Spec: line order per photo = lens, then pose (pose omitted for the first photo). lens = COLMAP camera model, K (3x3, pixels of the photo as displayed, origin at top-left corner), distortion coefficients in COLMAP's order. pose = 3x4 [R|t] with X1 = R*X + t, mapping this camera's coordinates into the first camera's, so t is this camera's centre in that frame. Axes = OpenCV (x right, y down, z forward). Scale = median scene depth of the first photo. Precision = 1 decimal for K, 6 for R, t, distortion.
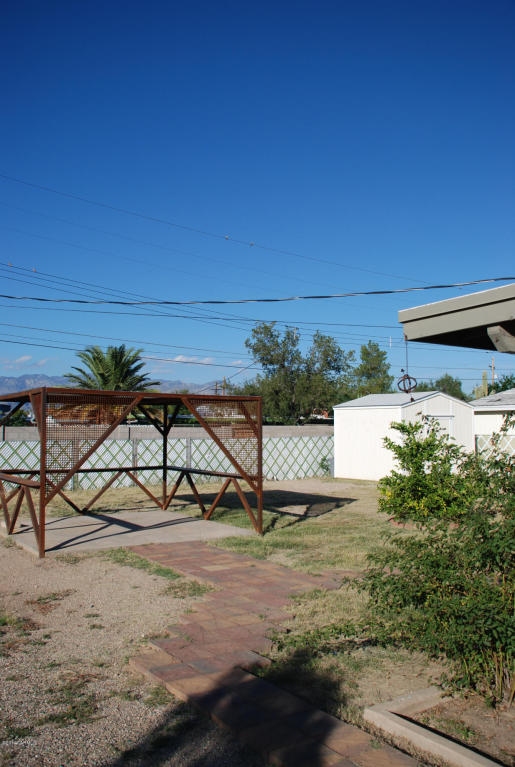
lens RADIAL K [[686.2, 0, 256.9], [0, 686.2, 383.5], [0, 0, 1]] dist [0.007851, 0.026356]
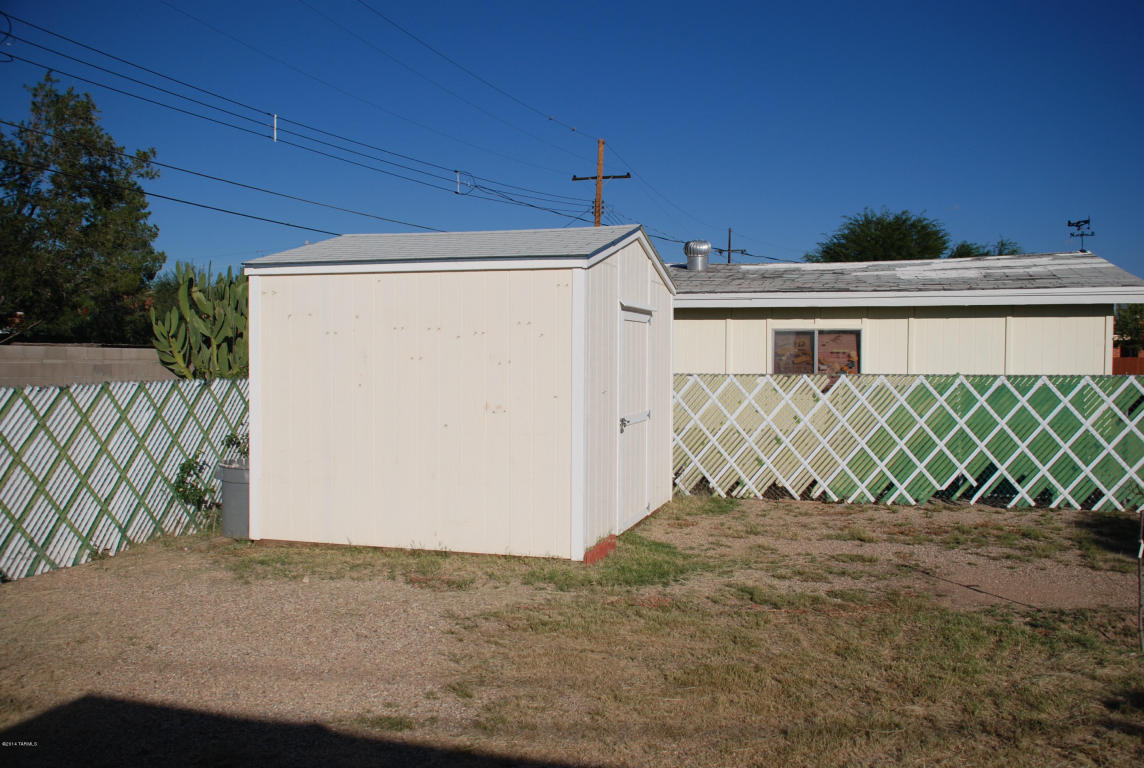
lens RADIAL K [[1023.4, 0, 581.9], [0, 1023.4, 389.5], [0, 0, 1]] dist [0.007851, 0.026356]
pose [[0.790958, -0.001809, 0.611867, -0.024104], [-0.051998, 0.996179, 0.070163, 0.045573], [-0.609657, -0.087312, 0.787842, 0.607331]]
